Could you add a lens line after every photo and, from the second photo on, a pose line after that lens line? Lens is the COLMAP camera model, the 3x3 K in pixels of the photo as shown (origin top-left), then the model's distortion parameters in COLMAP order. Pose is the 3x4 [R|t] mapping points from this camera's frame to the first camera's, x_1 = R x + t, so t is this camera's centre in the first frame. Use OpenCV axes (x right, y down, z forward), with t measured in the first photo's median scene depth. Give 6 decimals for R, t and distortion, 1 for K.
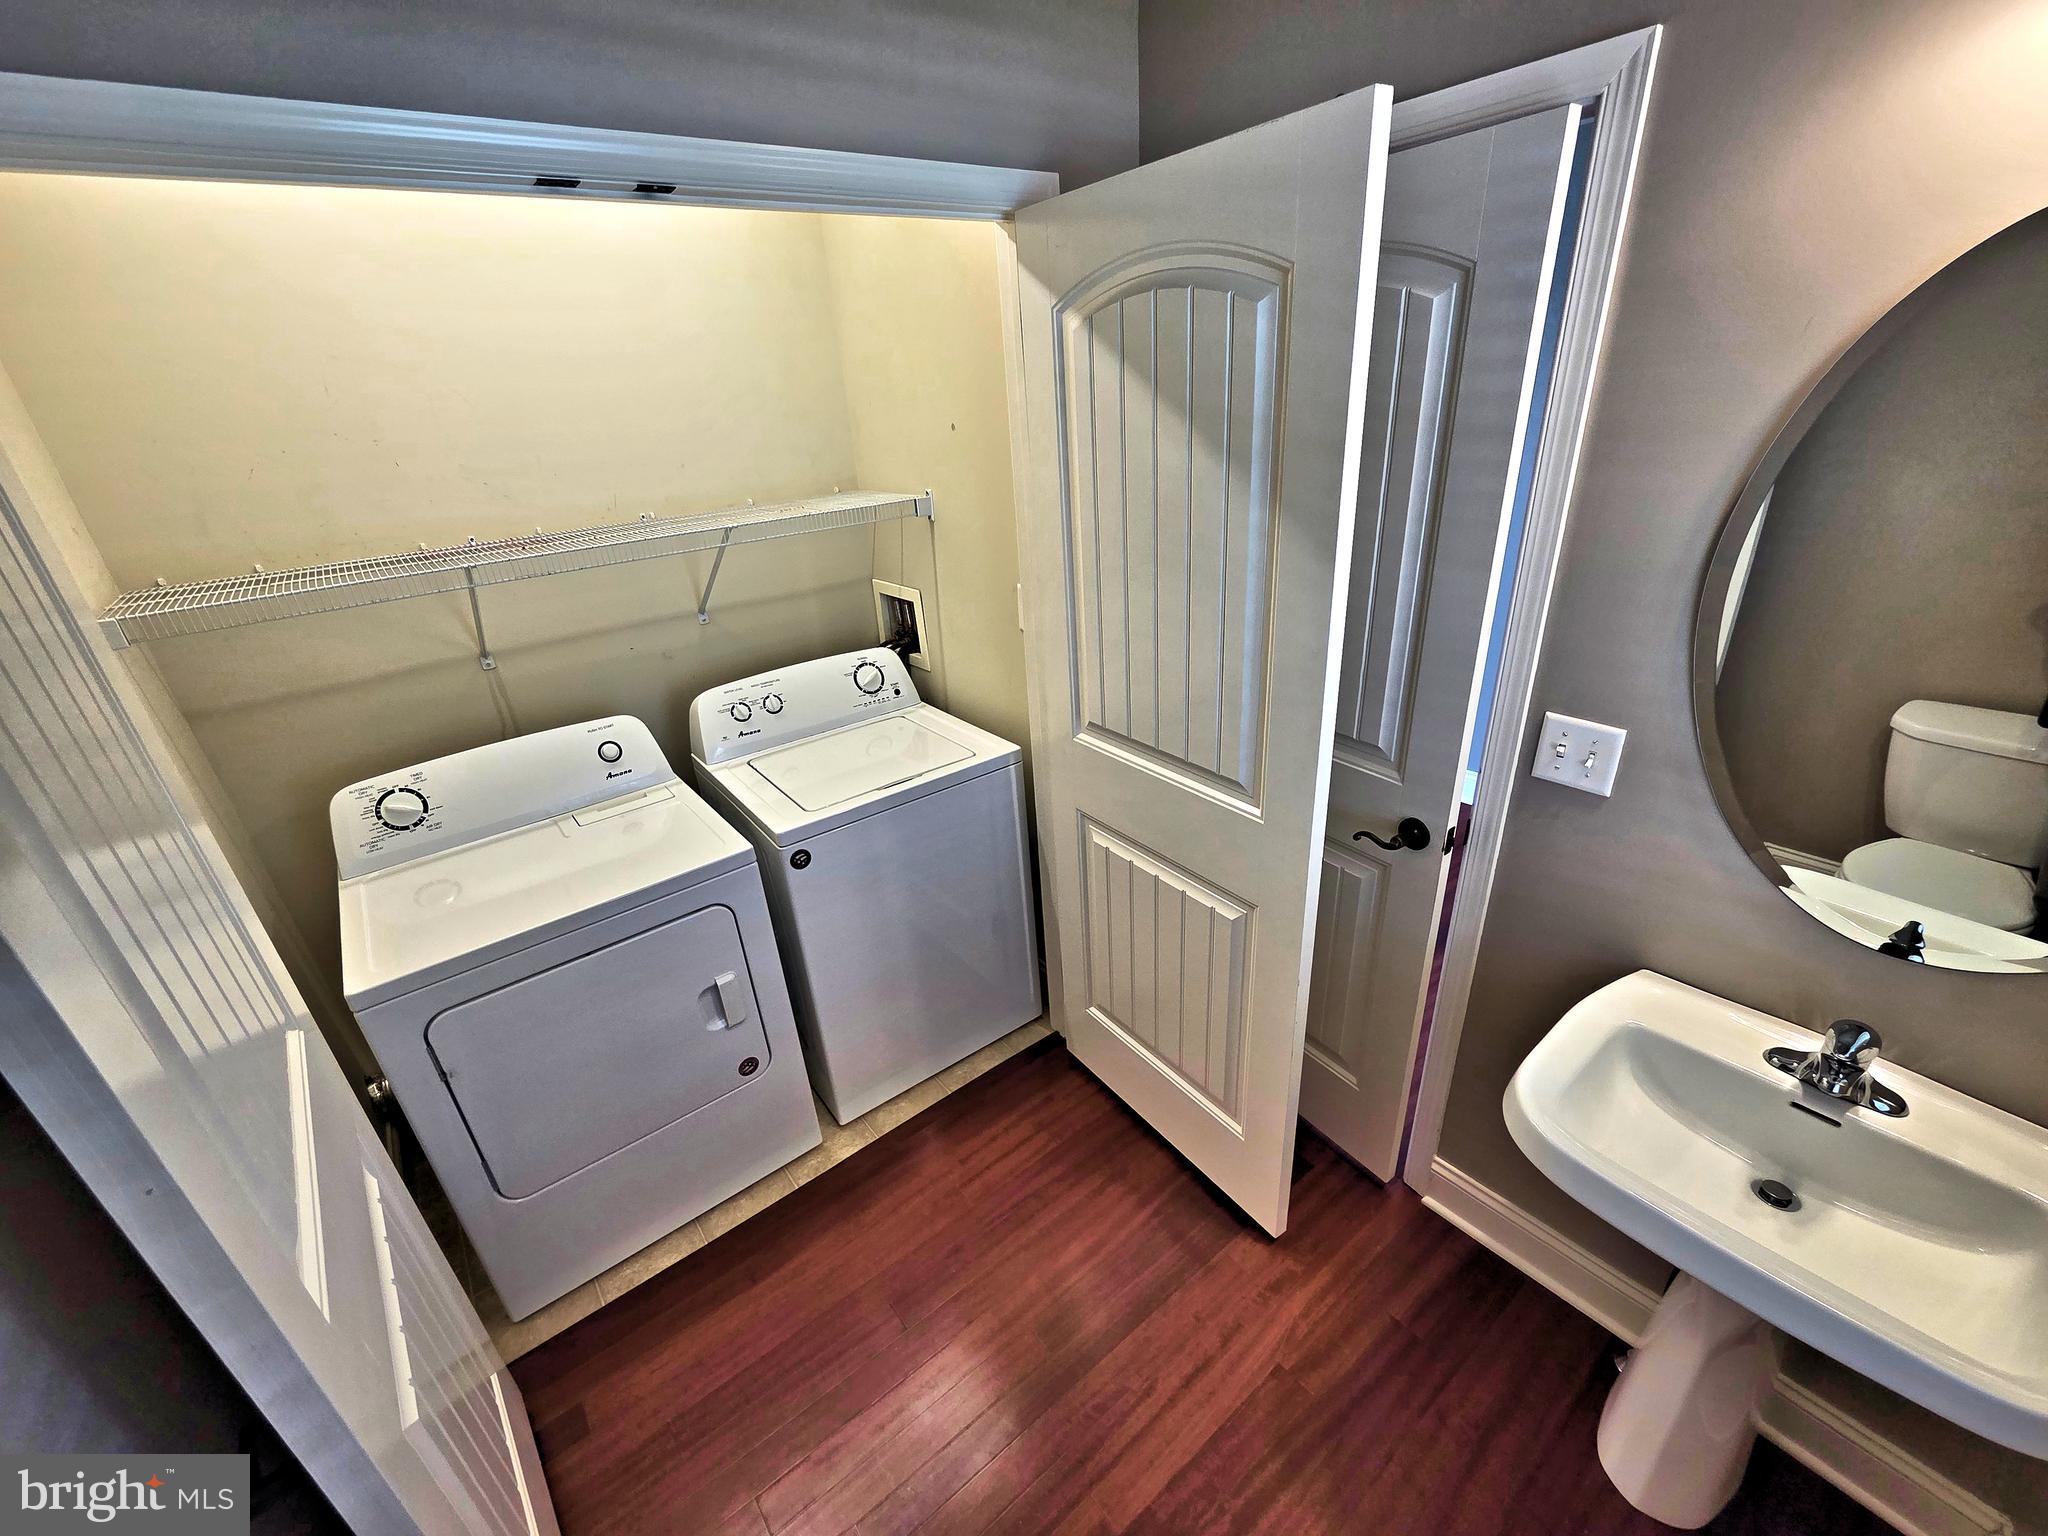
lens RADIAL K [[861.8, 0, 1037.9], [0, 861.8, 798.0], [0, 0, 1]] dist [-0.001405, -0.000133]
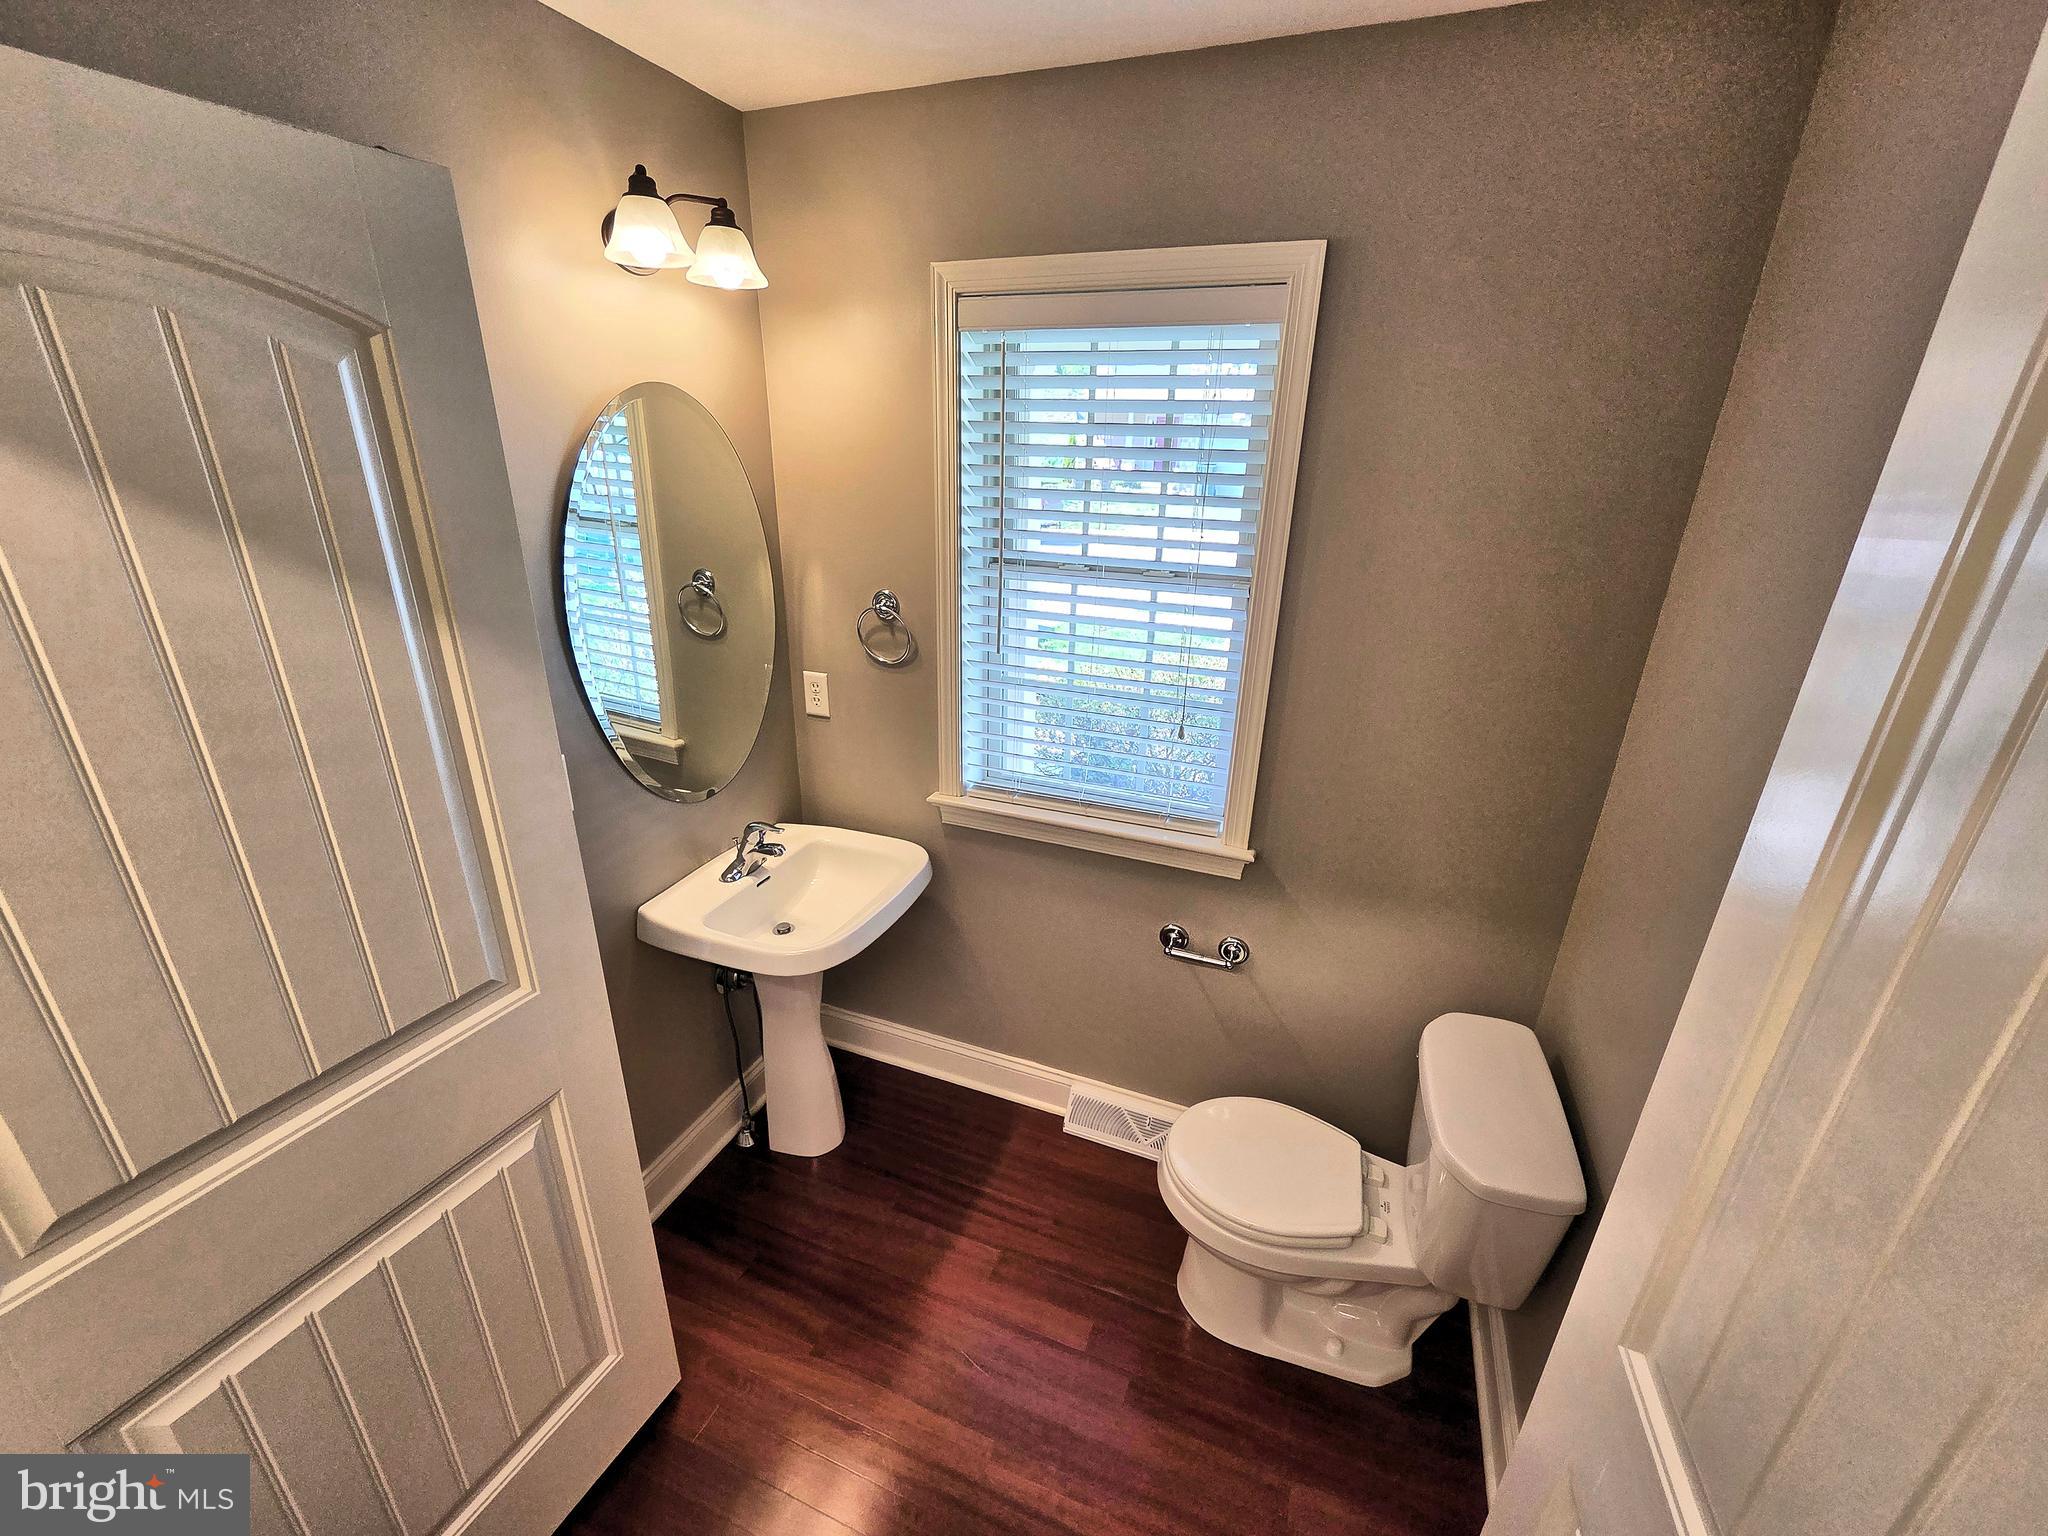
lens RADIAL K [[861.8, 0, 1037.9], [0, 861.8, 798.0], [0, 0, 1]] dist [-0.001405, -0.000133]
pose [[-0.484251, -0.307091, 0.819266, -0.543207], [0.385793, 0.765489, 0.514967, -0.327702], [-0.785280, 0.565440, -0.252215, 0.681298]]
